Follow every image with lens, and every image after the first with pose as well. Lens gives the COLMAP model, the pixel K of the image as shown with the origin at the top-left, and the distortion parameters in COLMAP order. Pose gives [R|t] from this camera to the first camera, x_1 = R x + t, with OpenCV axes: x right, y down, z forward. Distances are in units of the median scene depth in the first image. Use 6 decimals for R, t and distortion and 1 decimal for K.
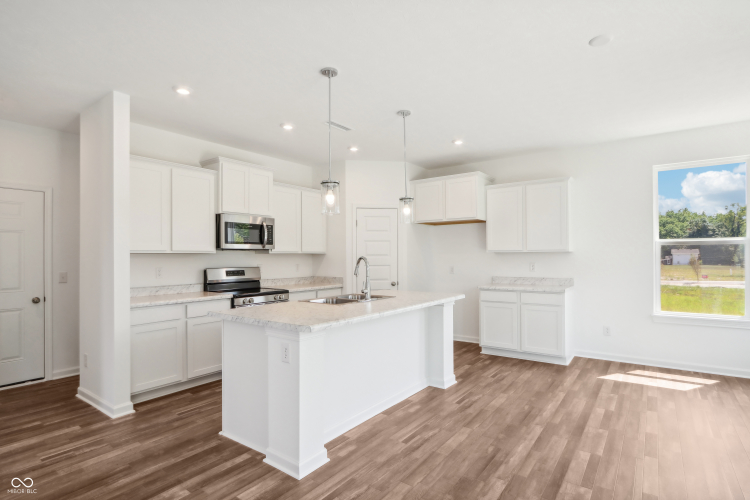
lens RADIAL K [[390.7, 0, 375.0], [0, 390.7, 250.0], [0, 0, 1]] dist [-0.034406, 0.000162]
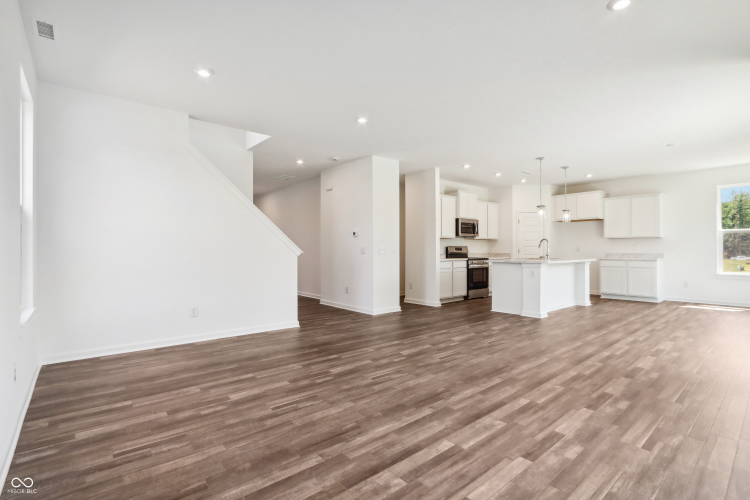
lens RADIAL K [[357.5, 0, 370.6], [0, 357.5, 249.8], [0, 0, 1]] dist [-0.020772, 0.000495]
pose [[0.971993, 0.003542, -0.234983, -0.365319], [0.000164, 0.999876, 0.015749, 0.034697], [0.235010, -0.015346, 0.971872, -0.792115]]
